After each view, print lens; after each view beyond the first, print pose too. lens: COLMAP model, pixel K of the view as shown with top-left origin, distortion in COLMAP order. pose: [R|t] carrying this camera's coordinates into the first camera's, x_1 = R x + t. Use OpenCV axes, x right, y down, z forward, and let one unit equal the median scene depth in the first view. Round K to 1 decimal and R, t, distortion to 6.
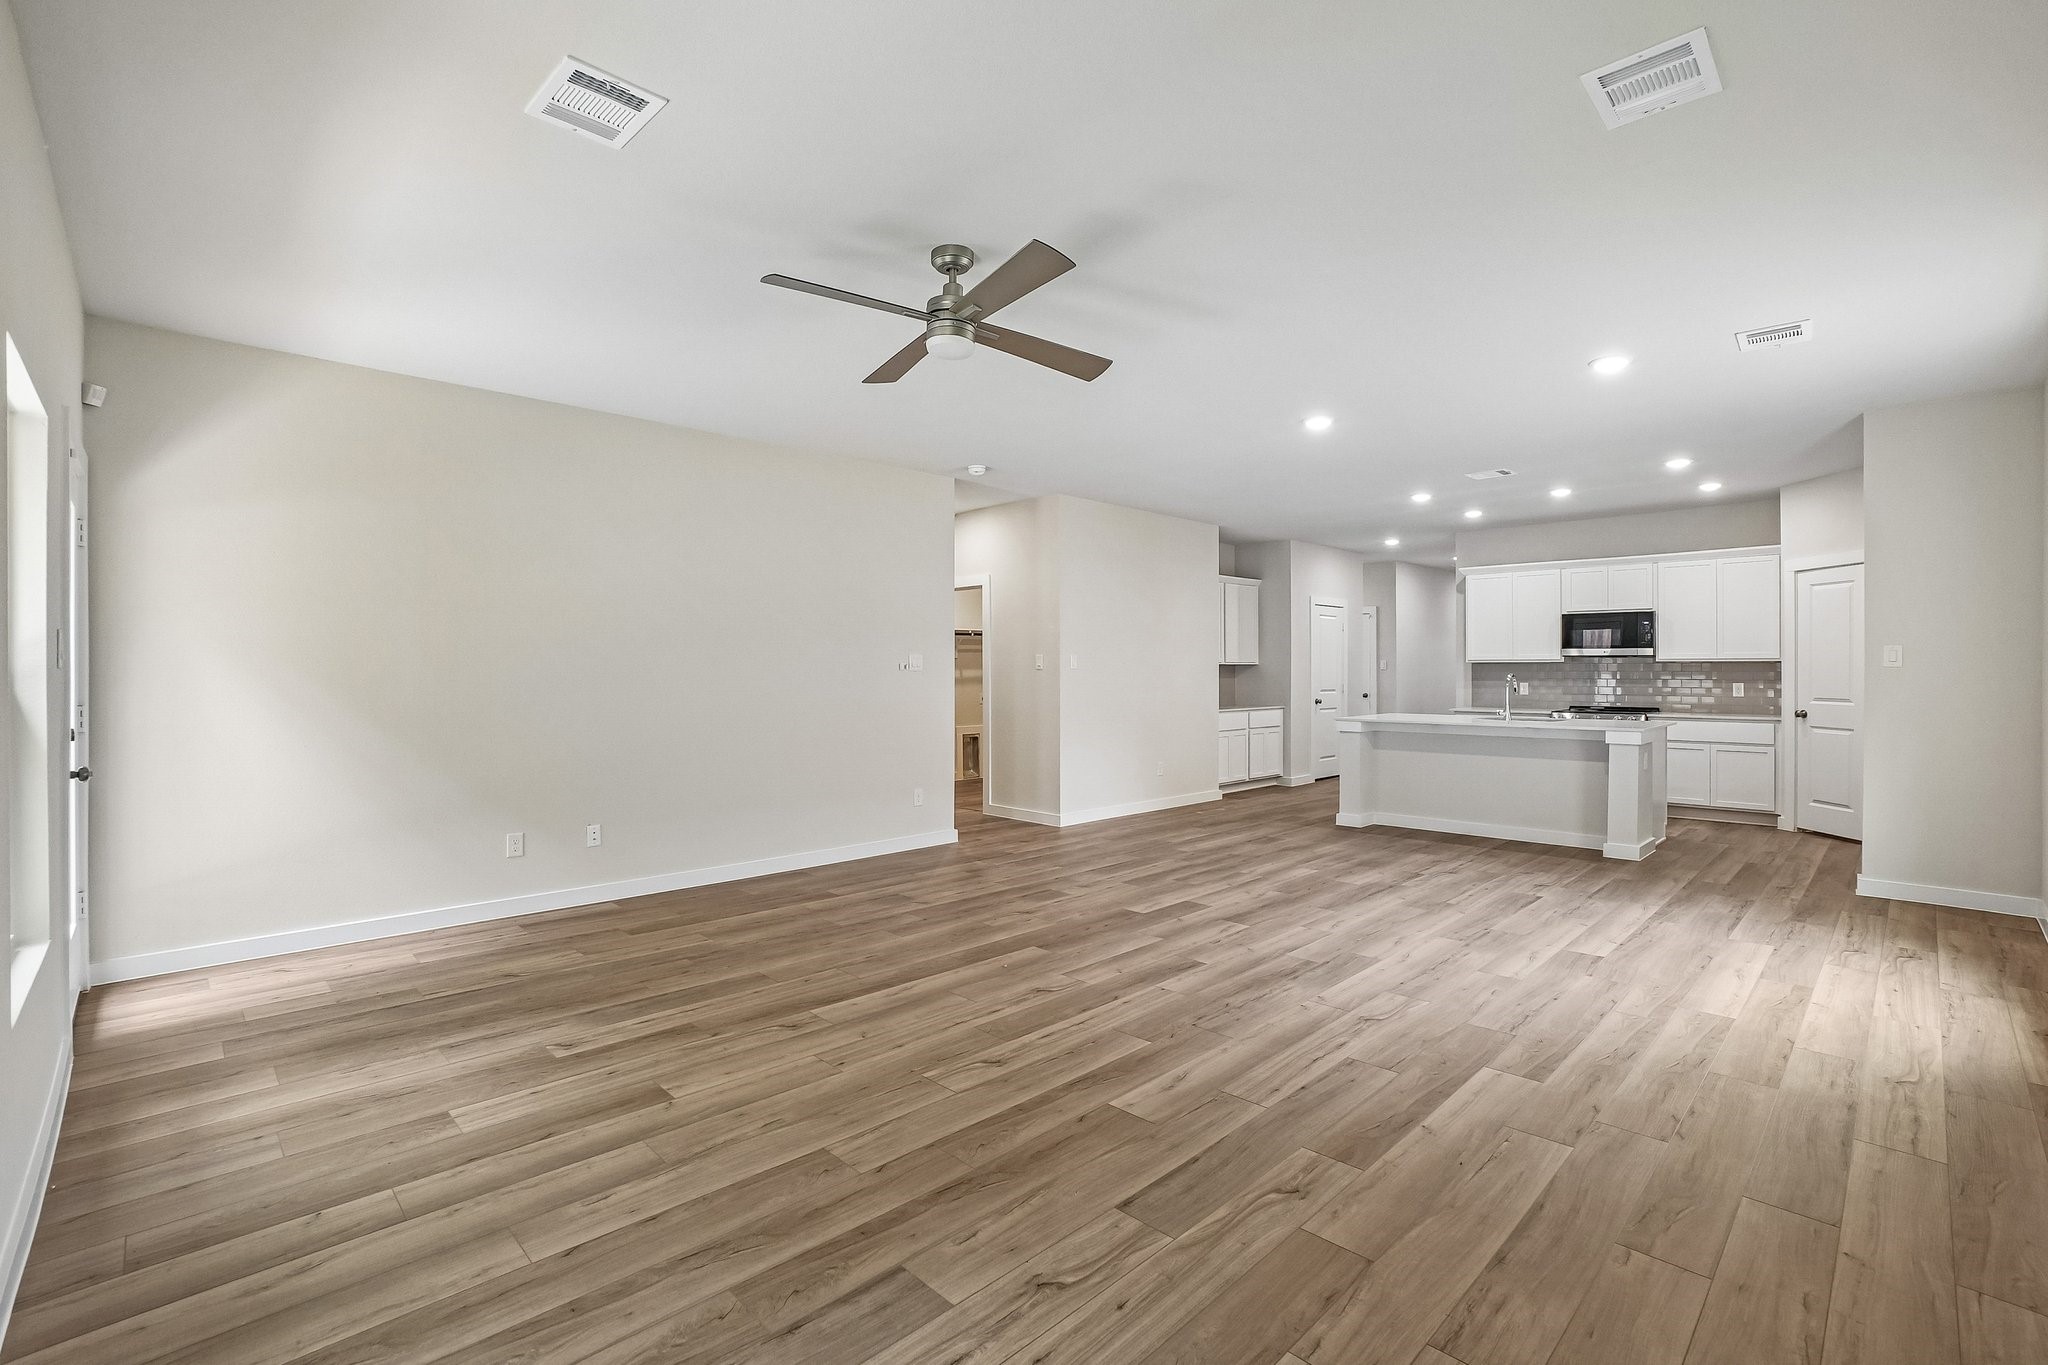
lens RADIAL K [[926.5, 0, 1001.3], [0, 926.5, 673.0], [0, 0, 1]] dist [-0.060414, 0.020052]
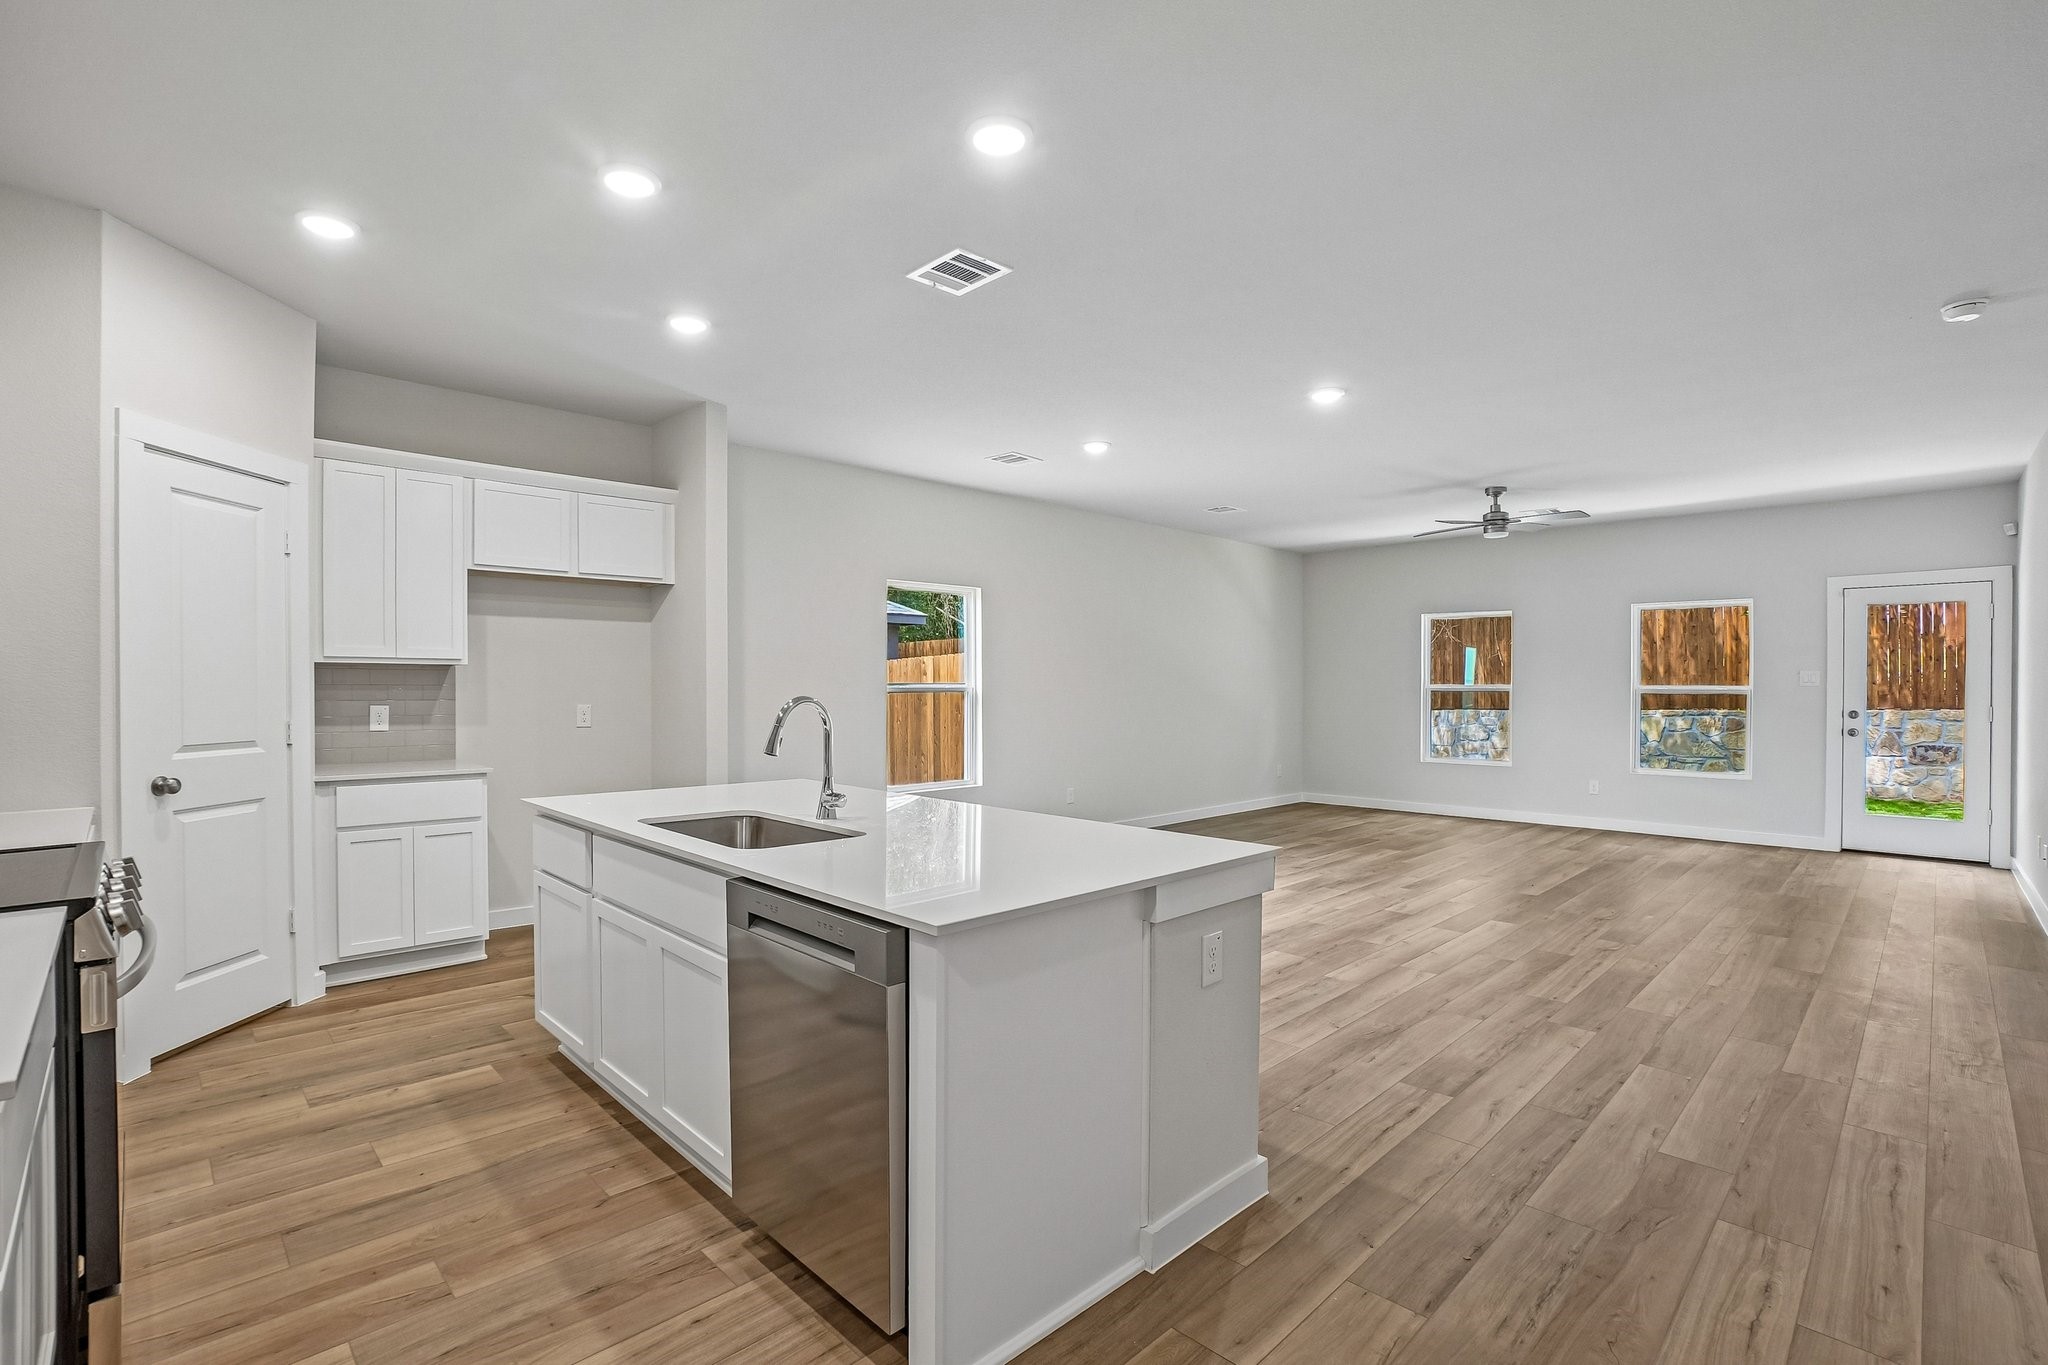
lens RADIAL K [[926.5, 0, 1021.5], [0, 926.5, 694.5], [0, 0, 1]] dist [-0.060414, 0.020052]
pose [[-0.999887, -0.002759, -0.014803, 0.749893], [-0.002970, 0.999893, 0.014294, -0.007310], [0.014762, 0.014336, -0.999788, 2.162554]]
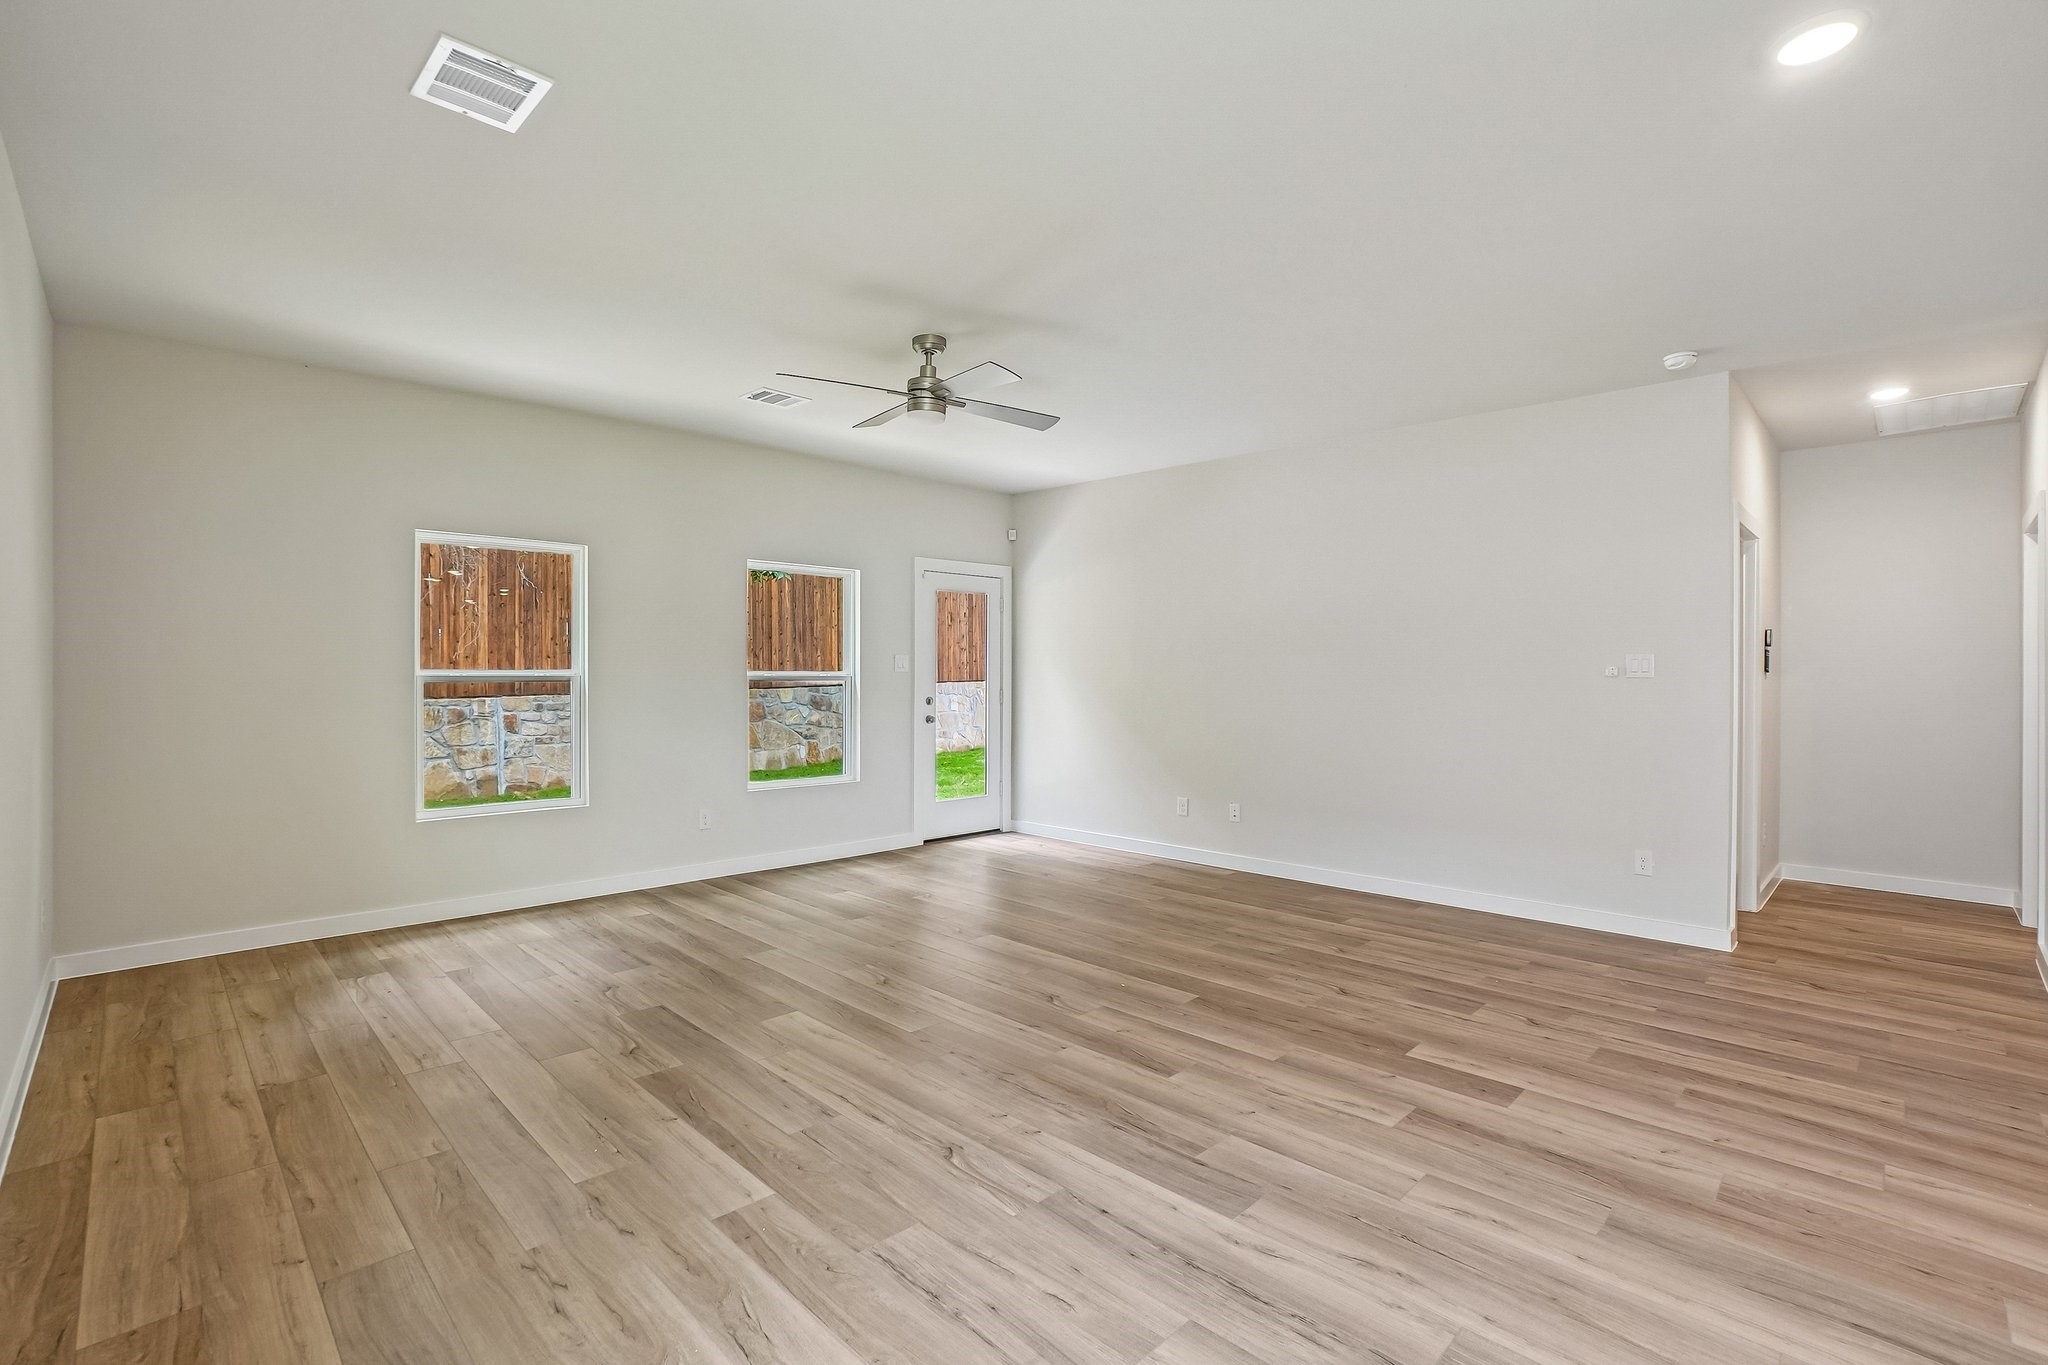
lens RADIAL K [[926.5, 0, 997.6], [0, 926.5, 672.3], [0, 0, 1]] dist [-0.060414, 0.020052]
pose [[0.004388, 0.000020, -0.999990, 0.843221], [-0.007979, 0.999968, -0.000015, -0.003598], [0.999959, 0.007979, 0.004388, 0.764437]]
